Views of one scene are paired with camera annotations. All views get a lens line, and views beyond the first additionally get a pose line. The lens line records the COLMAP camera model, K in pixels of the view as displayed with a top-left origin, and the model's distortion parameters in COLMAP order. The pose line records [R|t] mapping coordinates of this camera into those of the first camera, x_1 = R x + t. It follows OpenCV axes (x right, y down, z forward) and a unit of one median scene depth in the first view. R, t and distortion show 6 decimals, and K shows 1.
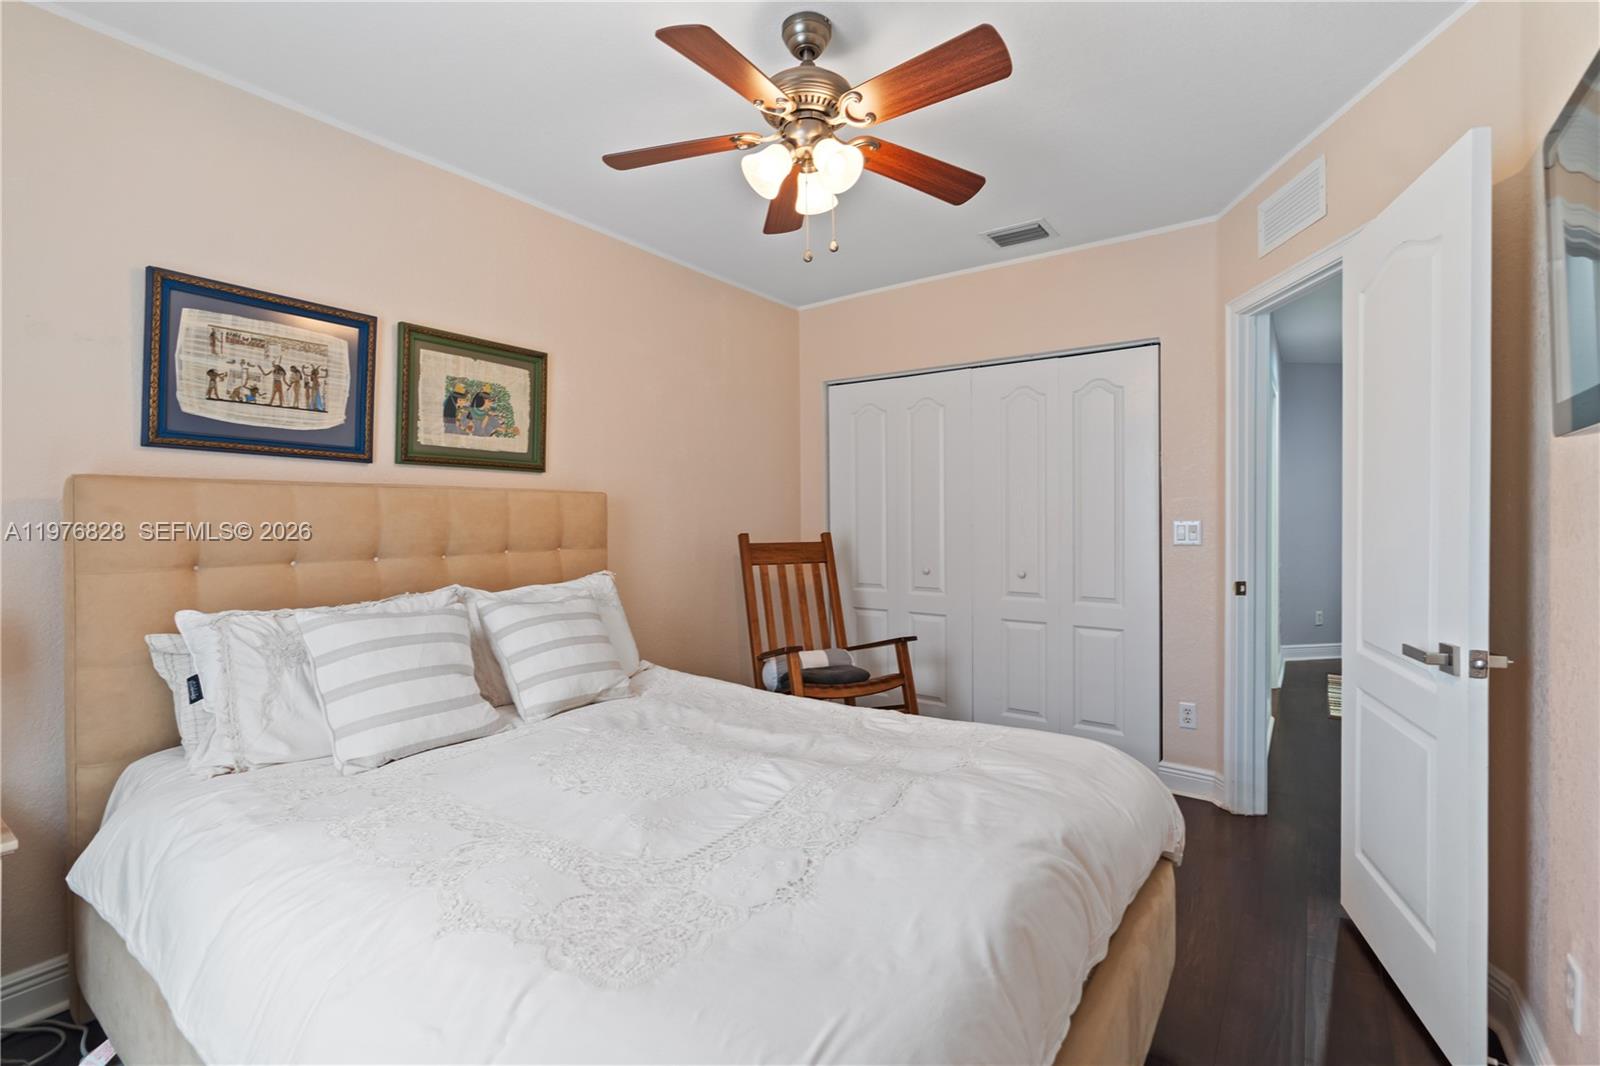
lens RADIAL K [[724.1, 0, 789.2], [0, 724.1, 530.2], [0, 0, 1]] dist [-0.008662, 0.002426]
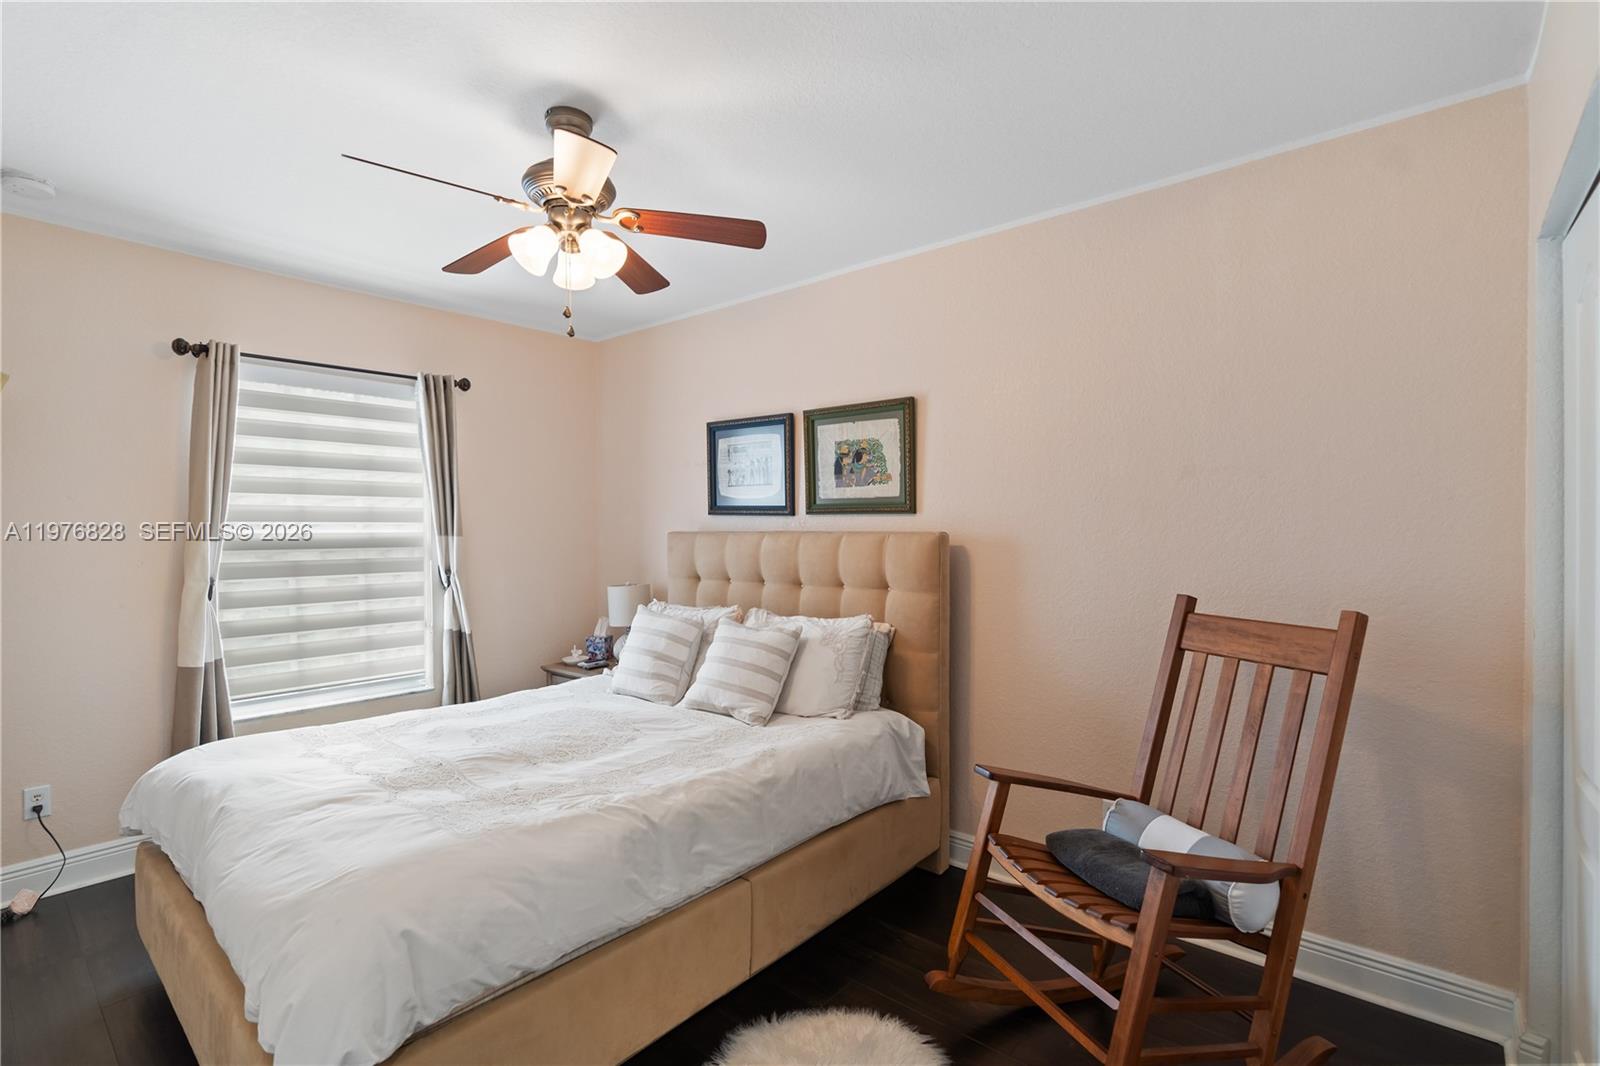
lens RADIAL K [[724.1, 0, 794.0], [0, 724.1, 539.3], [0, 0, 1]] dist [-0.008662, 0.002426]
pose [[-0.079552, 0.006571, -0.996809, 0.759503], [-0.025328, 0.999642, 0.008611, -0.053230], [0.996509, 0.025932, -0.079357, 1.007723]]
